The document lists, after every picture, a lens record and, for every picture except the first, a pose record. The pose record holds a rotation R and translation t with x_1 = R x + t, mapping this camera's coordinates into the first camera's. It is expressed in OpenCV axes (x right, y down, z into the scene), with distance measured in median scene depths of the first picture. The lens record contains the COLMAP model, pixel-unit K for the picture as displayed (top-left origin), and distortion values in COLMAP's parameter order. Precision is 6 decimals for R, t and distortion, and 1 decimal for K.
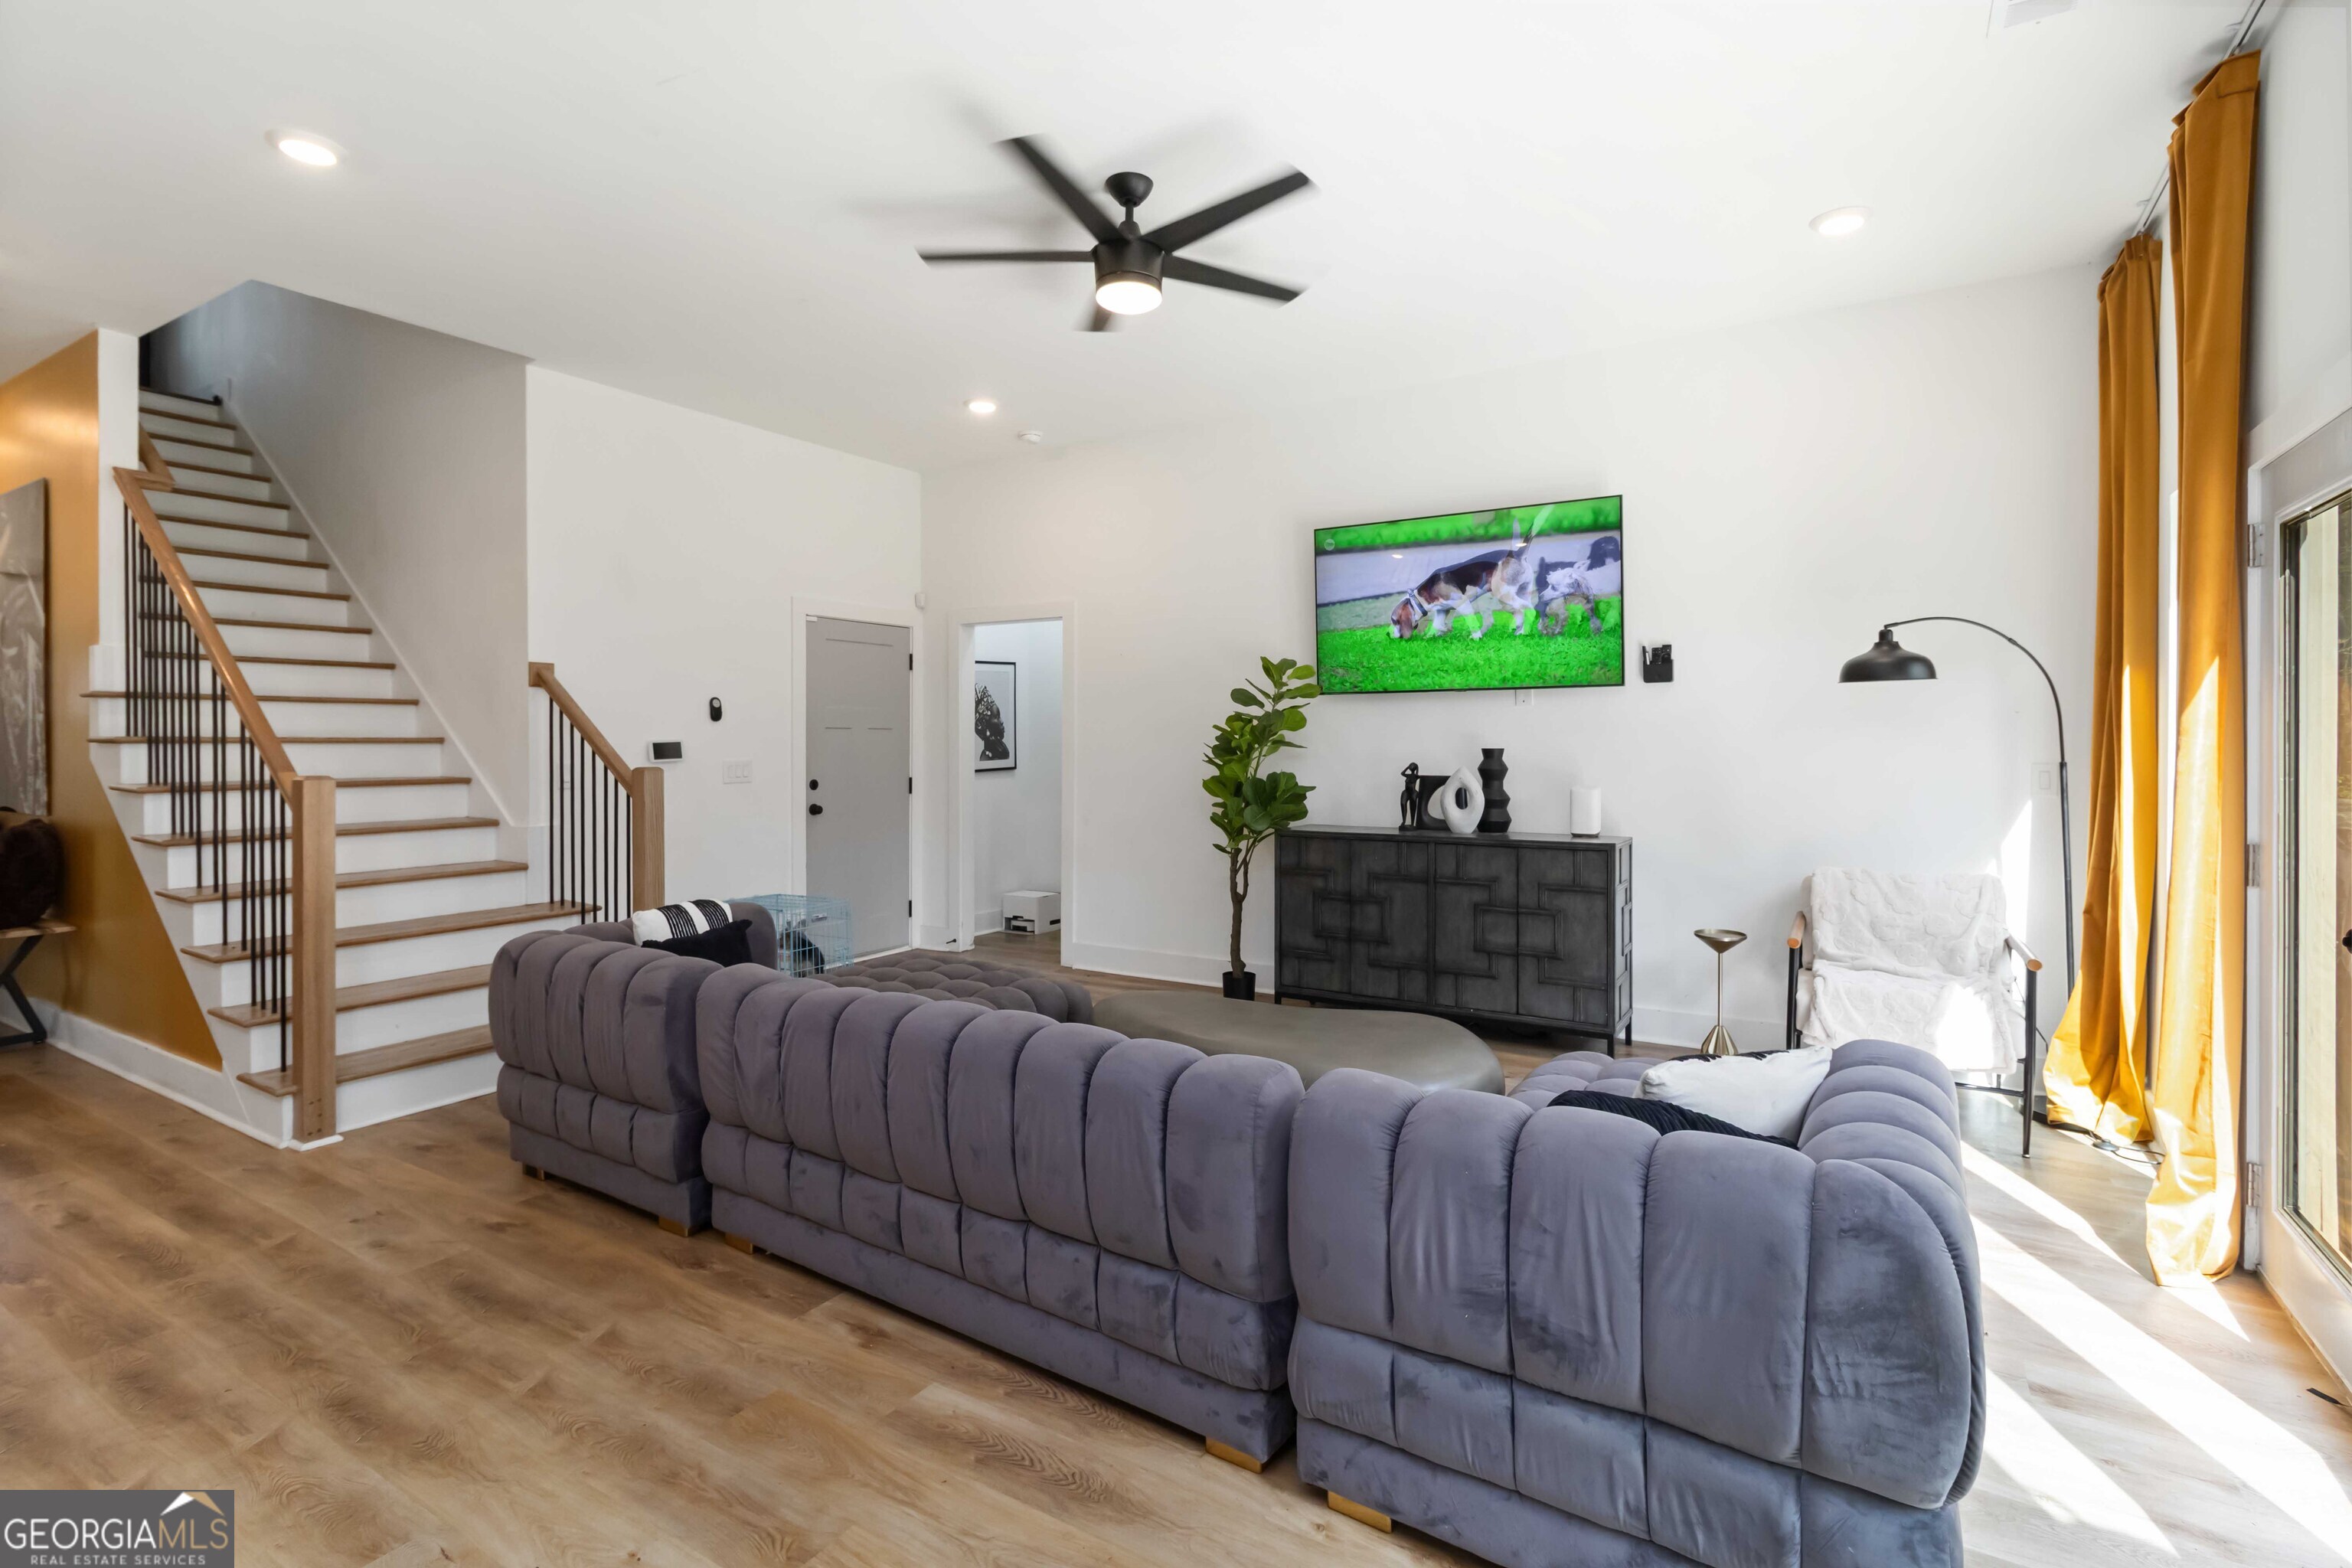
lens RADIAL K [[1098.5, 0, 1198.3], [0, 1098.5, 747.9], [0, 0, 1]] dist [-0.000024, -0.001513]
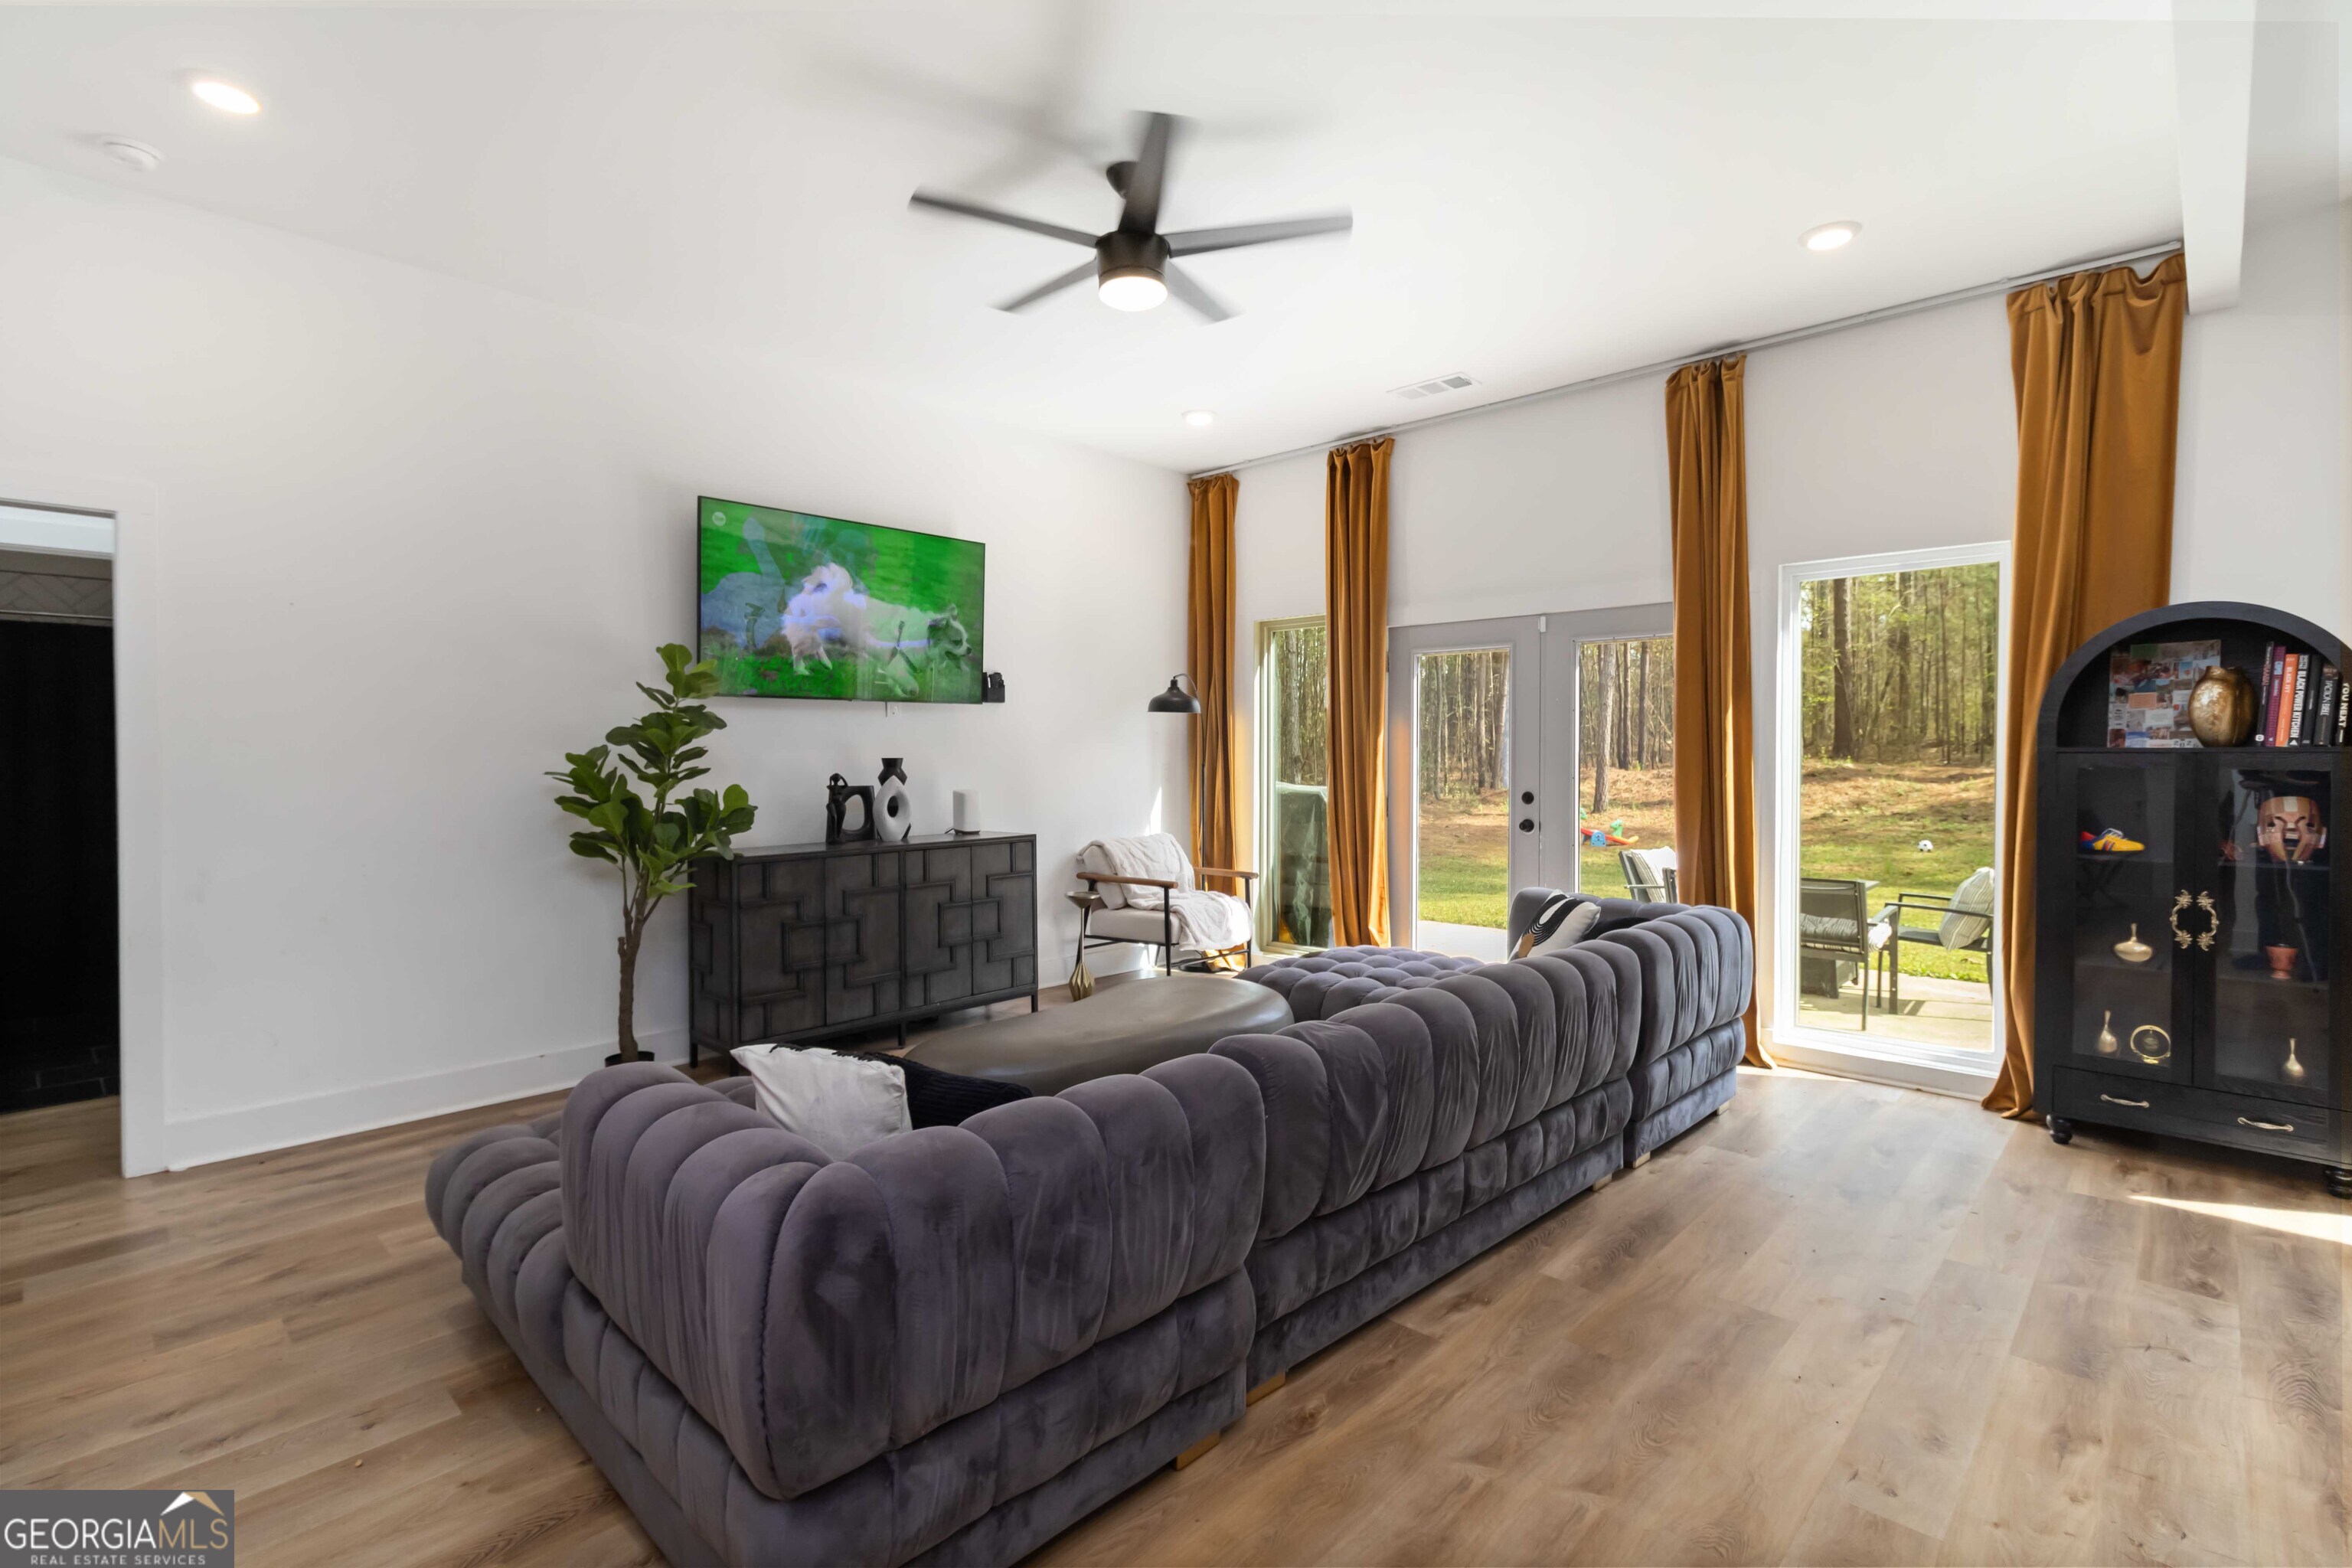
lens RADIAL K [[1098.5, 0, 1175.7], [0, 1098.5, 760.8], [0, 0, 1]] dist [-0.000024, -0.001513]
pose [[0.204784, -0.007187, 0.978781, -0.720098], [0.006579, 0.999961, 0.005966, -0.000943], [-0.978785, 0.005218, 0.204824, 0.542045]]
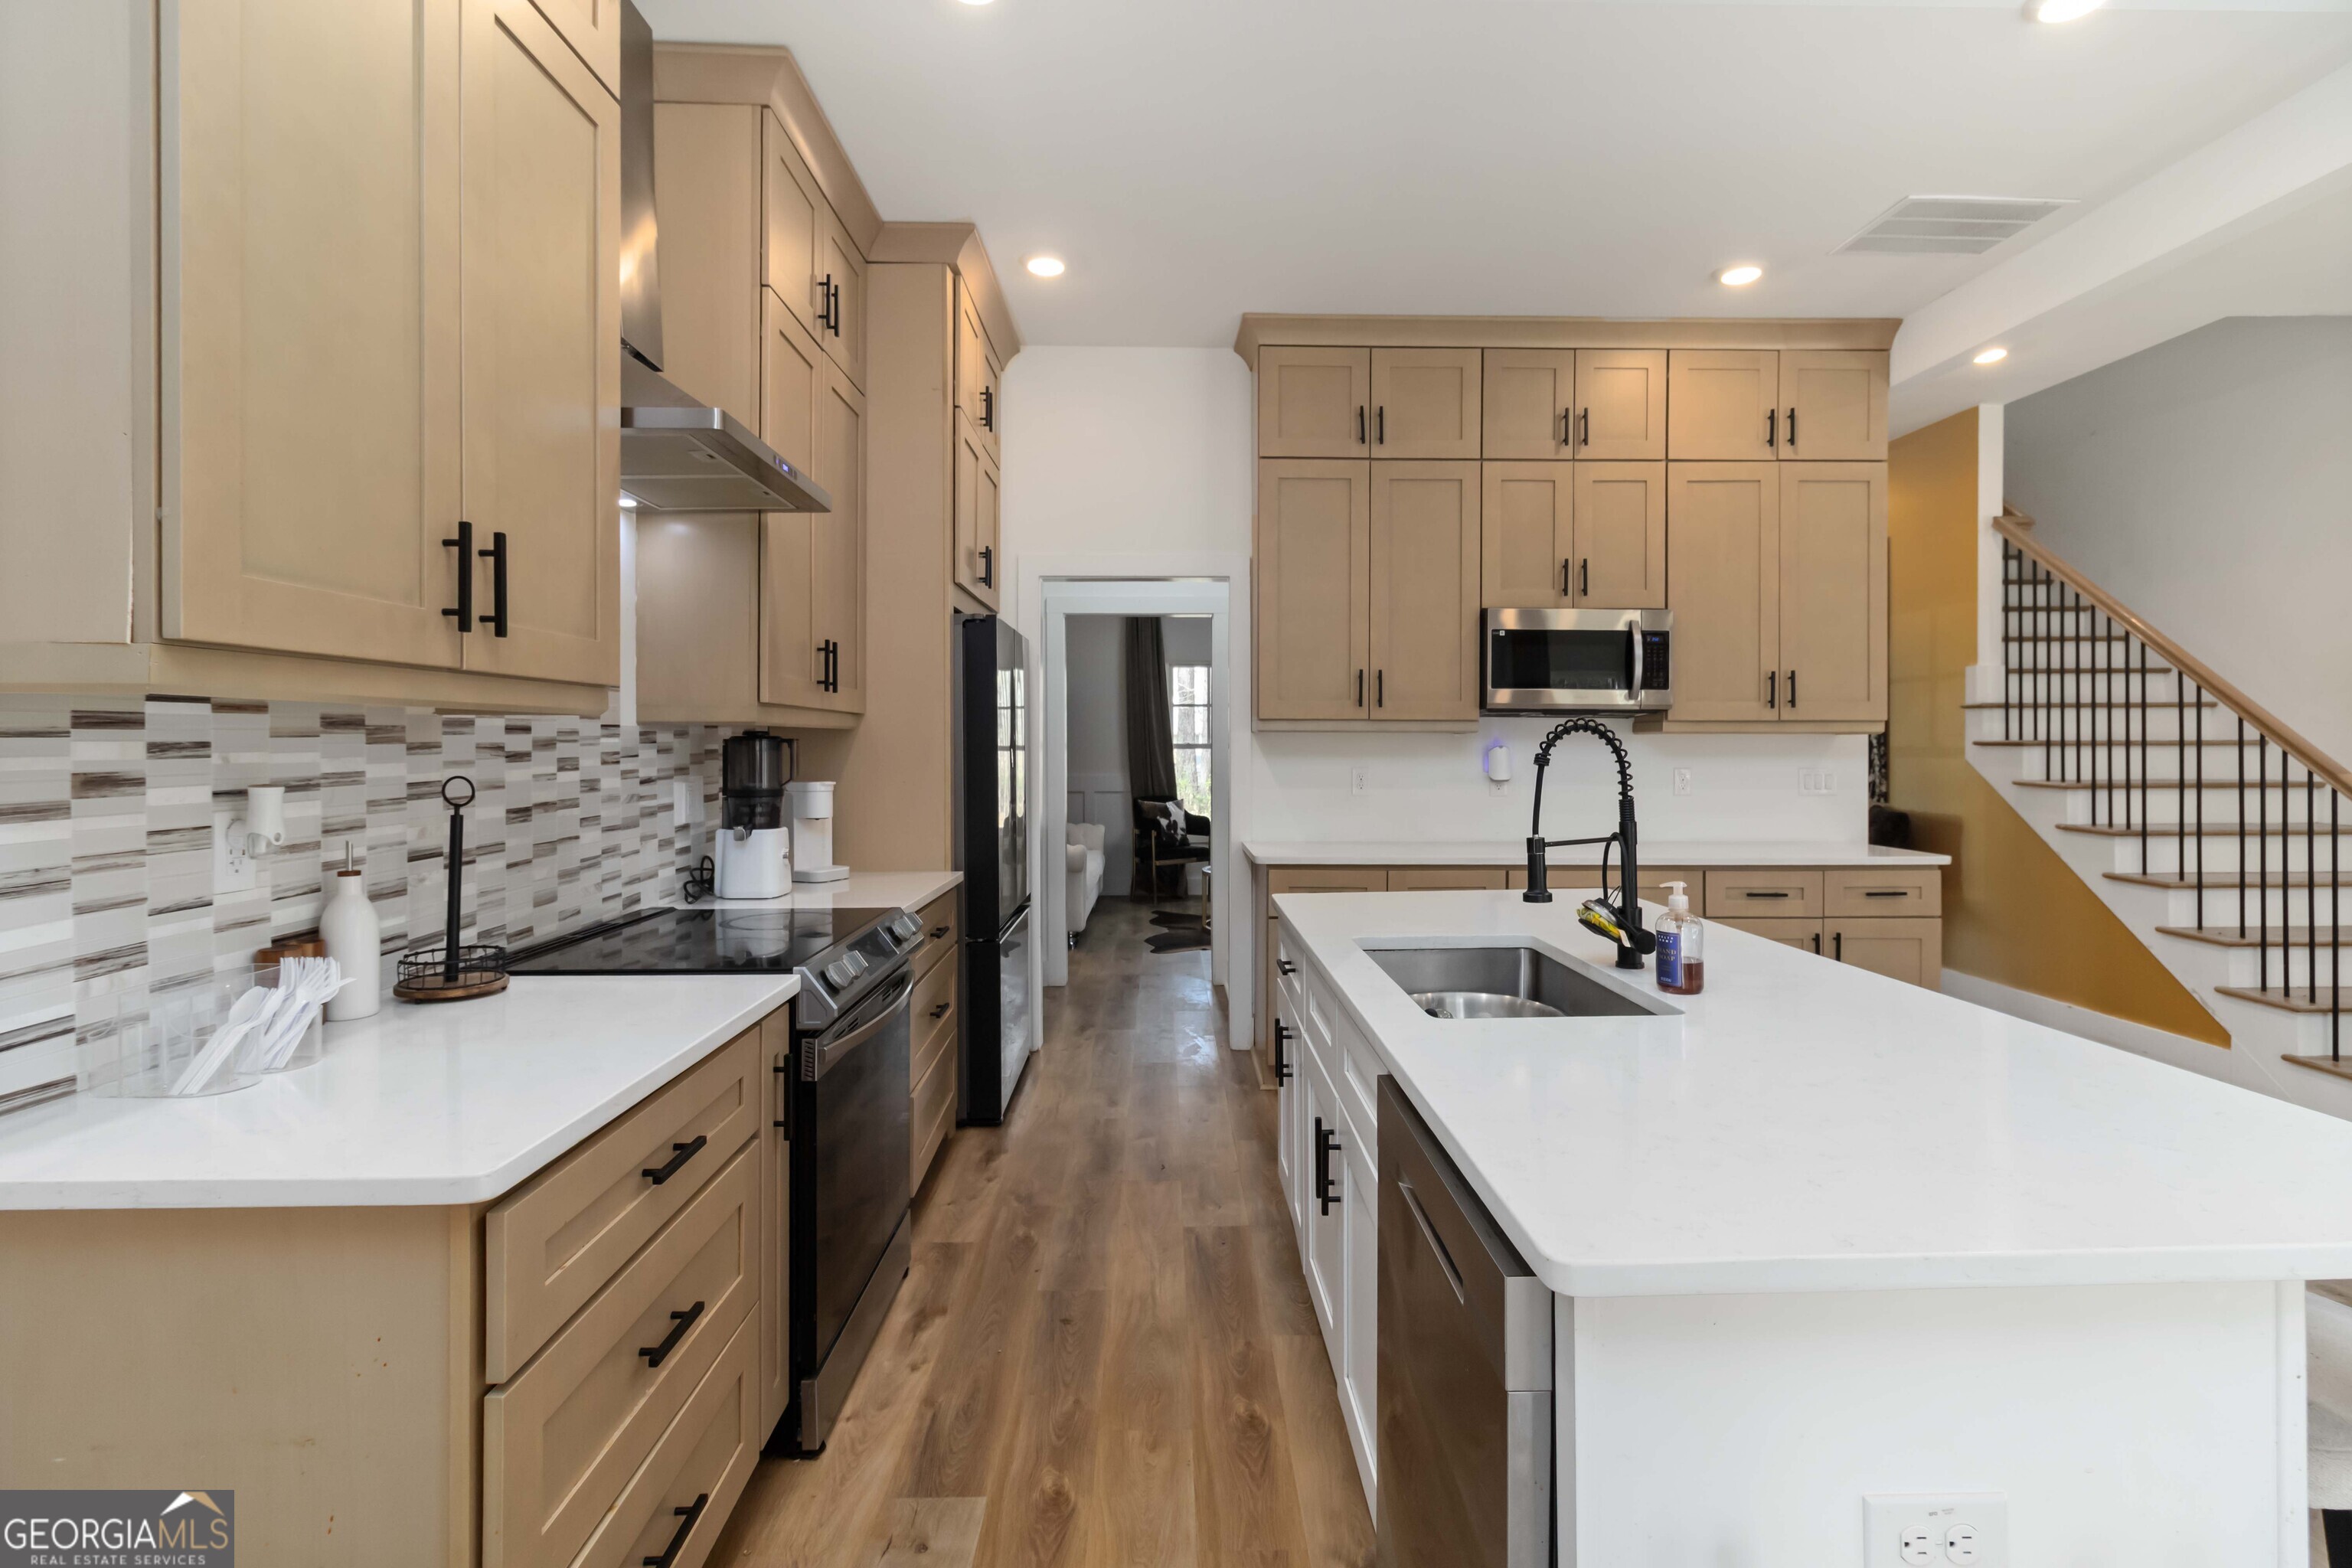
lens RADIAL K [[1098.5, 0, 1159.2], [0, 1098.5, 747.6], [0, 0, 1]] dist [-0.000024, -0.001513]
pose [[0.539899, 0.002268, -0.841727, -0.441968], [-0.004426, 0.999990, -0.000145, 0.002229], [0.841718, 0.003804, 0.539904, -0.399559]]
